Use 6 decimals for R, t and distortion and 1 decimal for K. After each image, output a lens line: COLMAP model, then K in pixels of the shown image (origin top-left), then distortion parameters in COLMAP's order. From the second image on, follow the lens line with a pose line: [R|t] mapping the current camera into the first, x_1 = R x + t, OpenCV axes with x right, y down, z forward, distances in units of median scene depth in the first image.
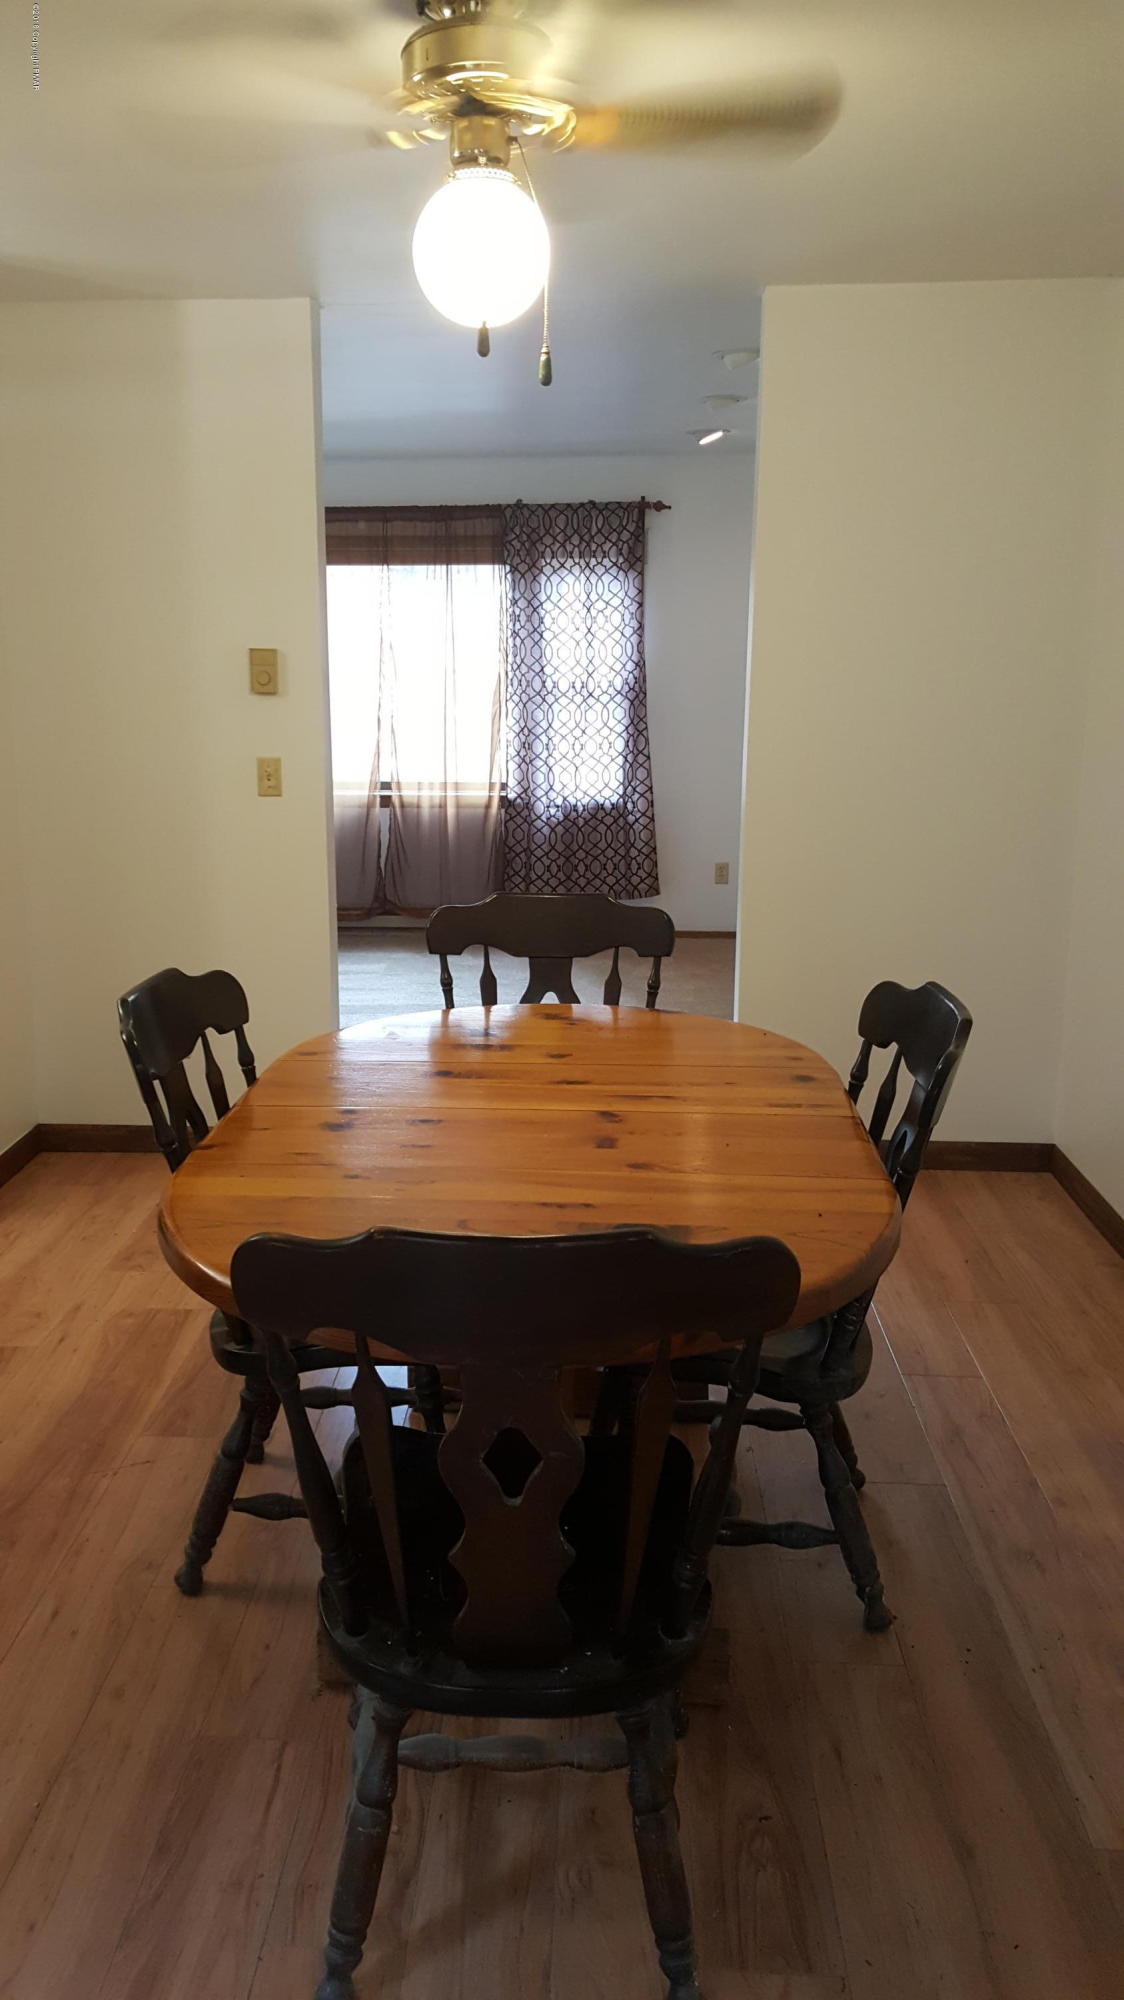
lens RADIAL K [[1484.0, 0, 561.3], [0, 1484.0, 997.3], [0, 0, 1]] dist [0.122459, -0.199022]
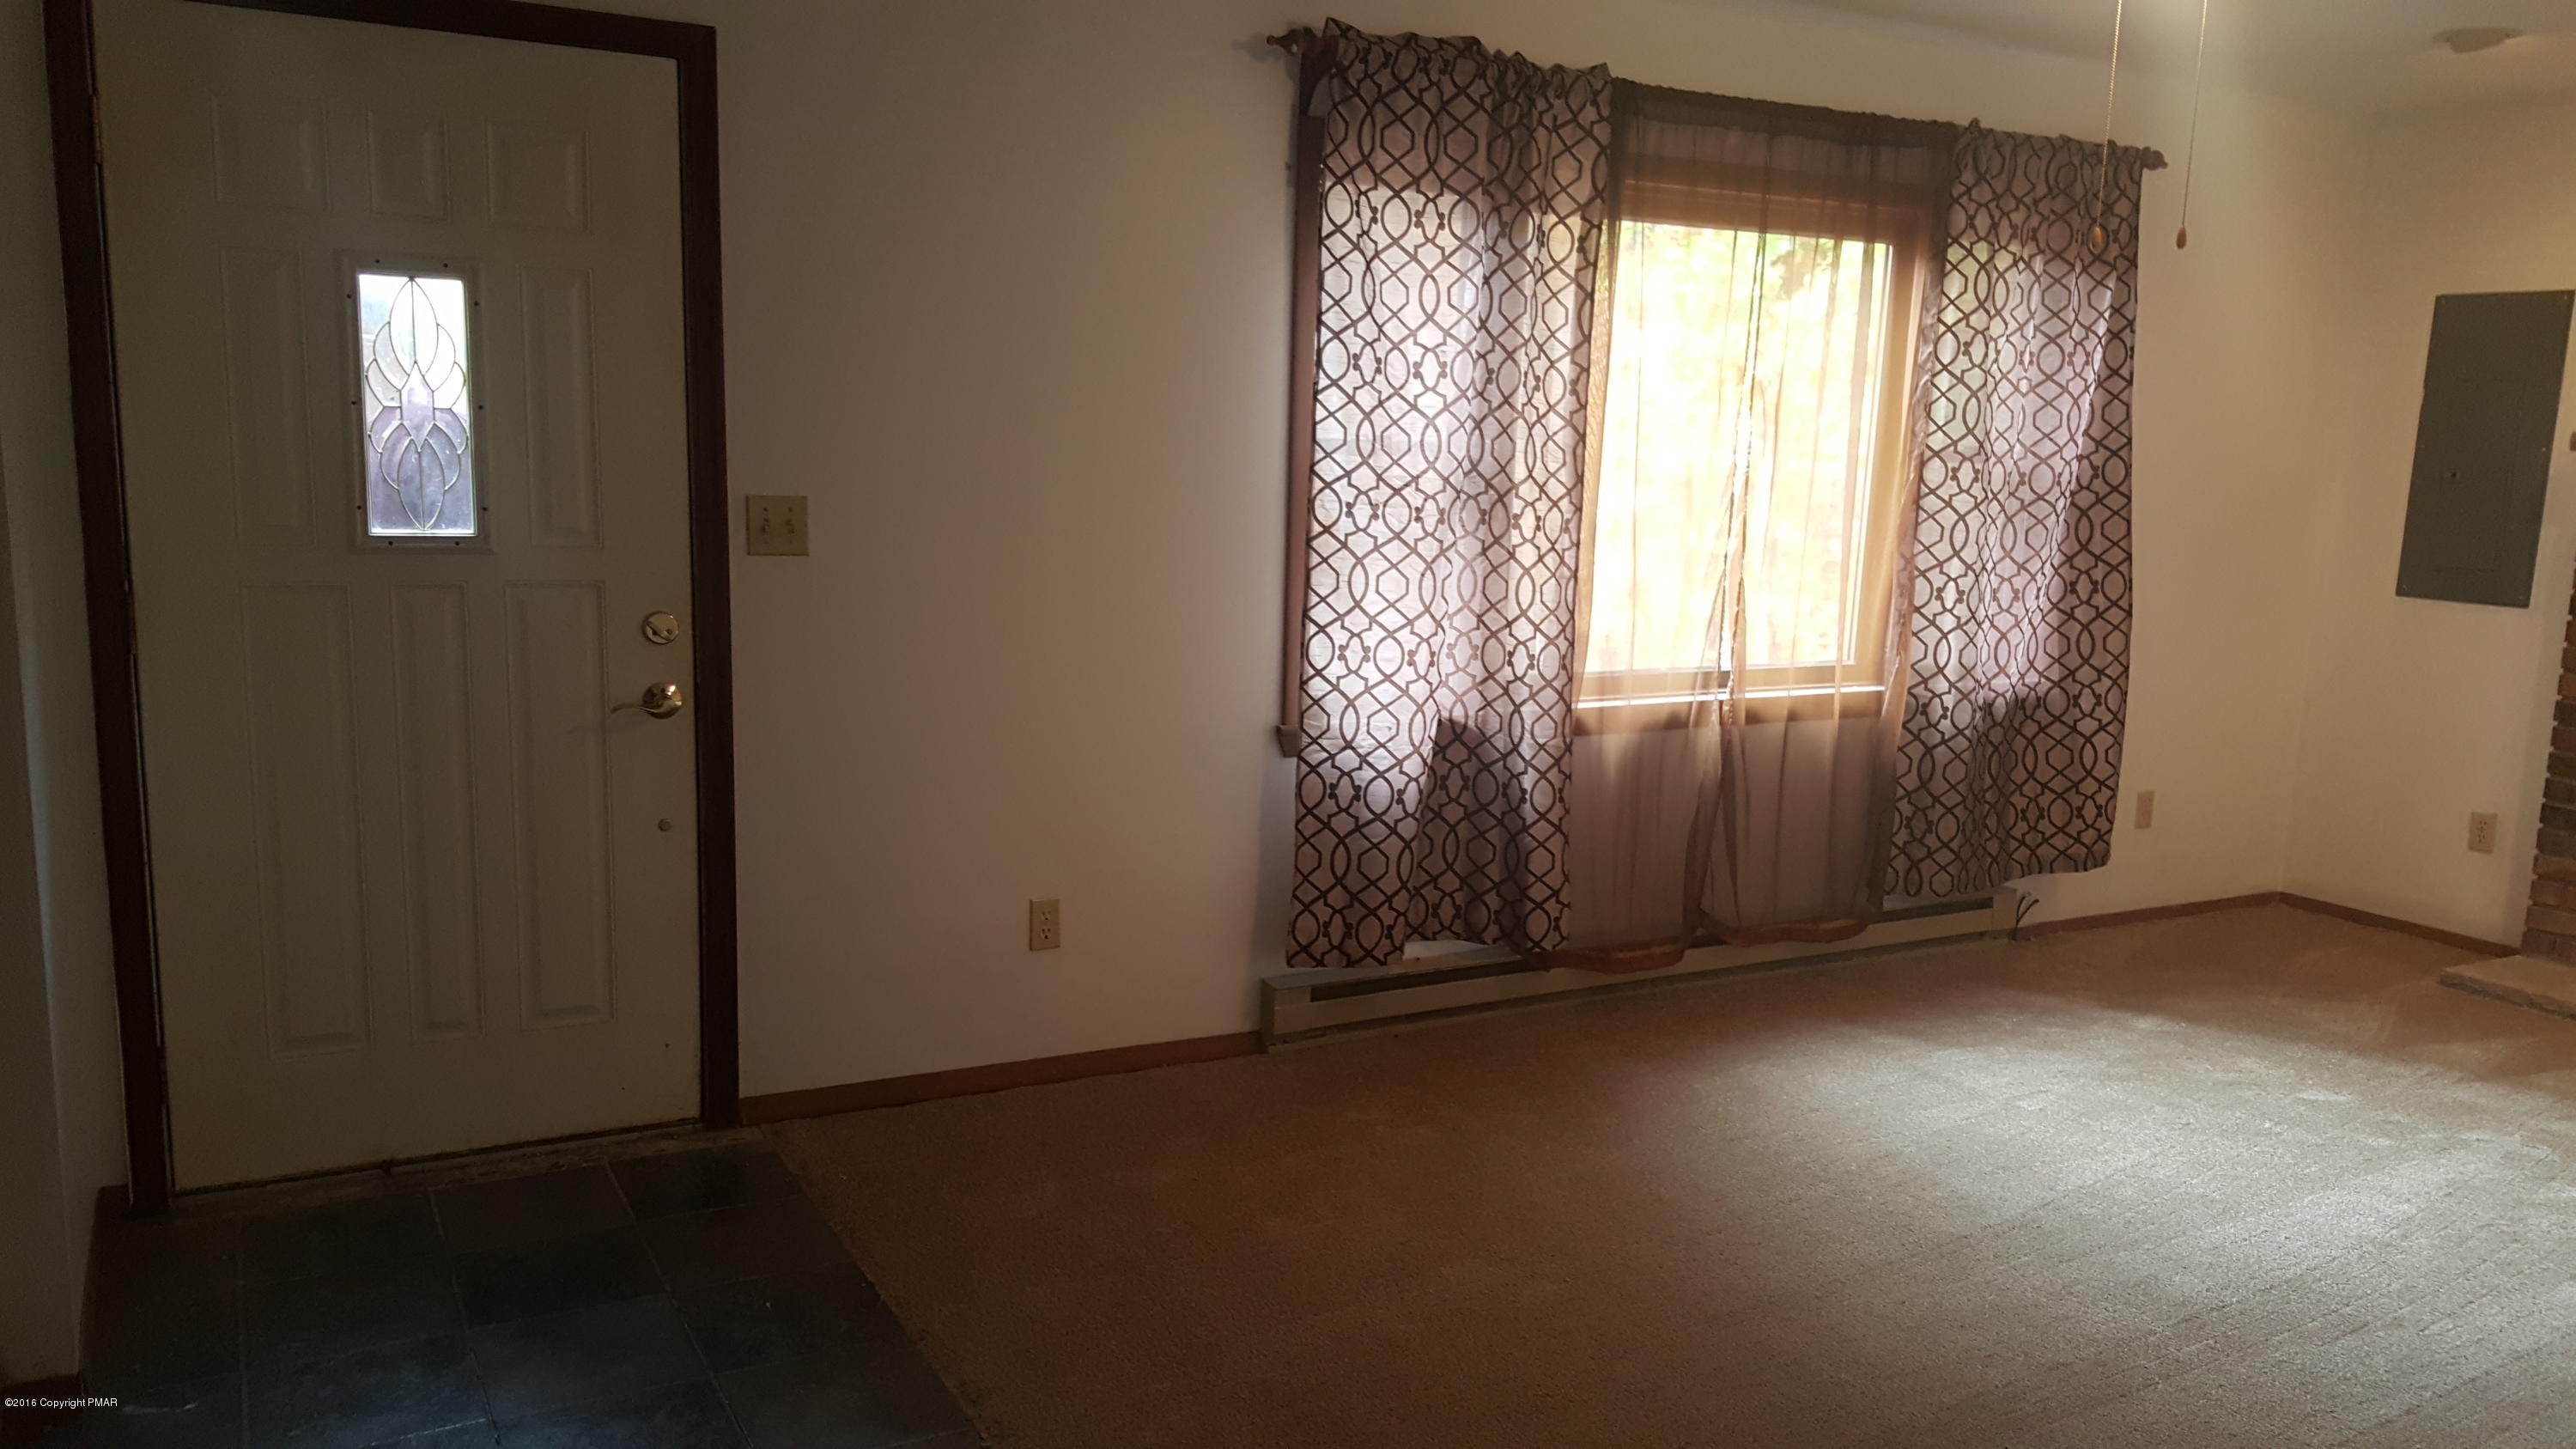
lens RADIAL K [[1911.7, 0, 1259.4], [0, 1911.7, 777.9], [0, 0, 1]] dist [0.122459, -0.199022]
pose [[0.841655, -0.074461, 0.534857, -0.582305], [0.064686, 0.997218, 0.037039, -0.145325], [-0.536127, 0.003423, 0.844130, 0.558211]]
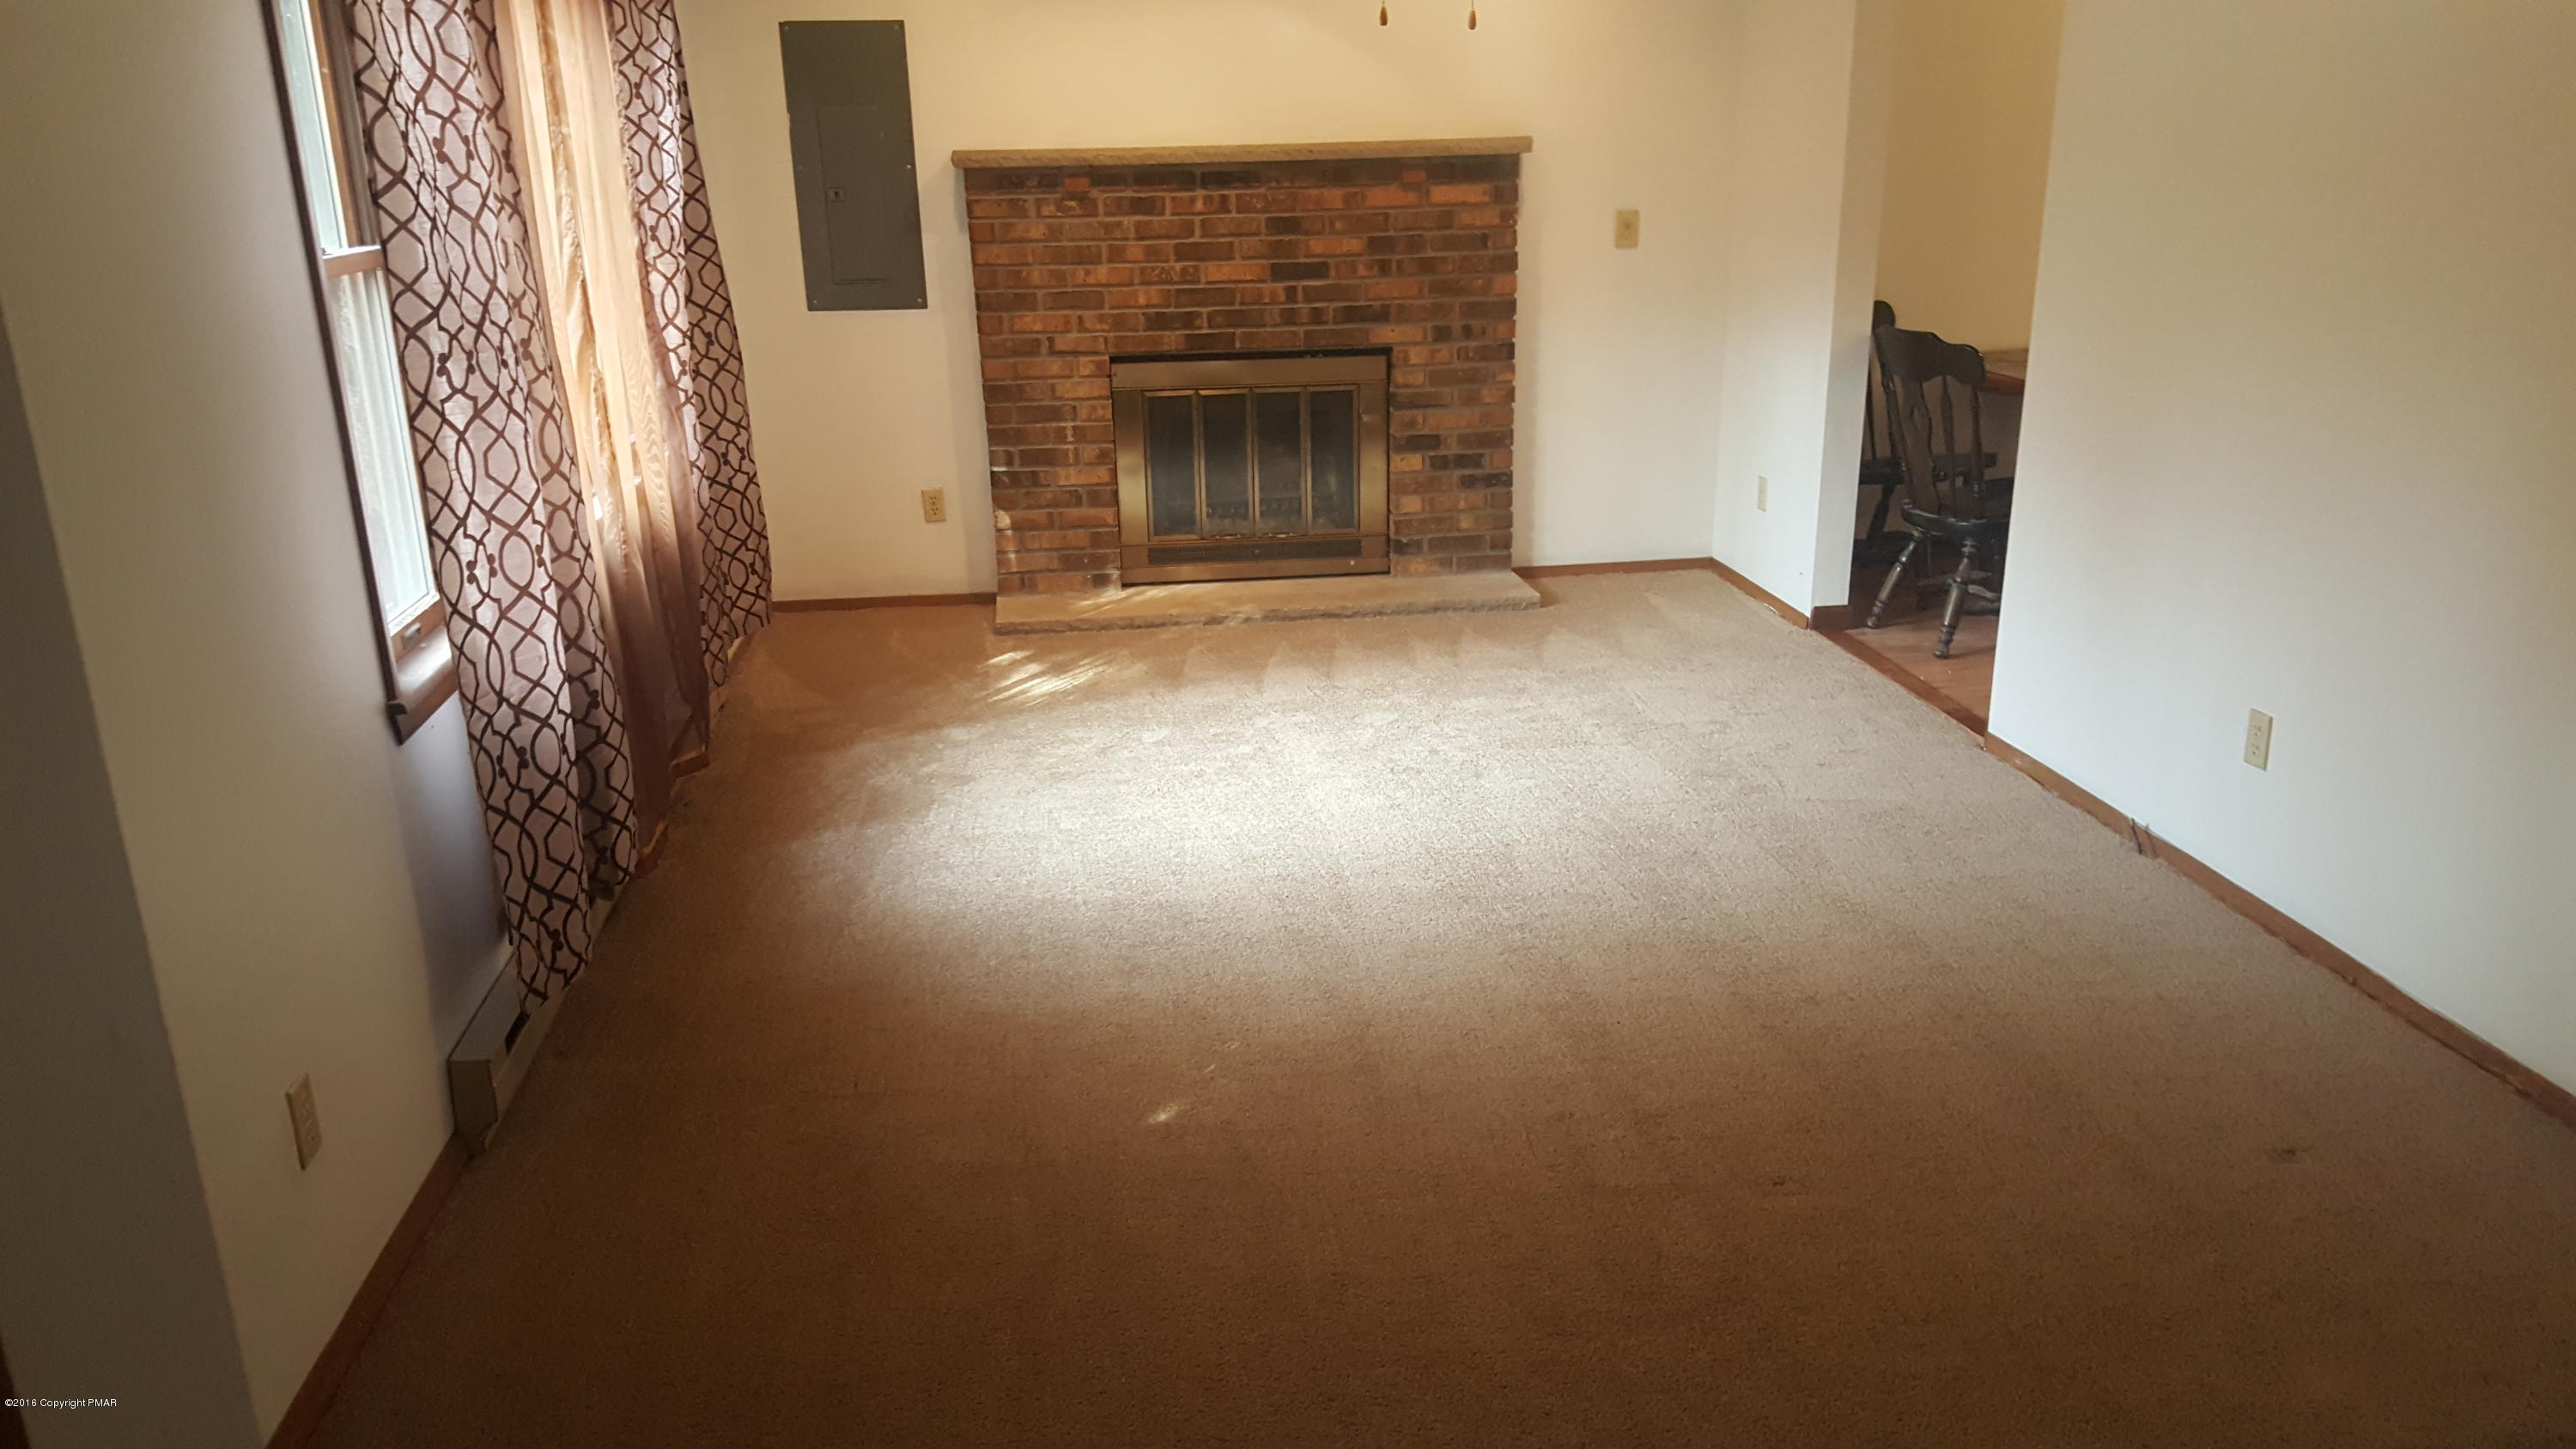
lens RADIAL K [[1911.7, 0, 1293.7], [0, 1911.7, 775.0], [0, 0, 1]] dist [0.122459, -0.199022]
pose [[-0.193947, -0.311814, 0.930138, -0.673616], [0.190991, 0.917997, 0.347568, -0.227667], [-0.962241, 0.245058, -0.118489, 0.915776]]
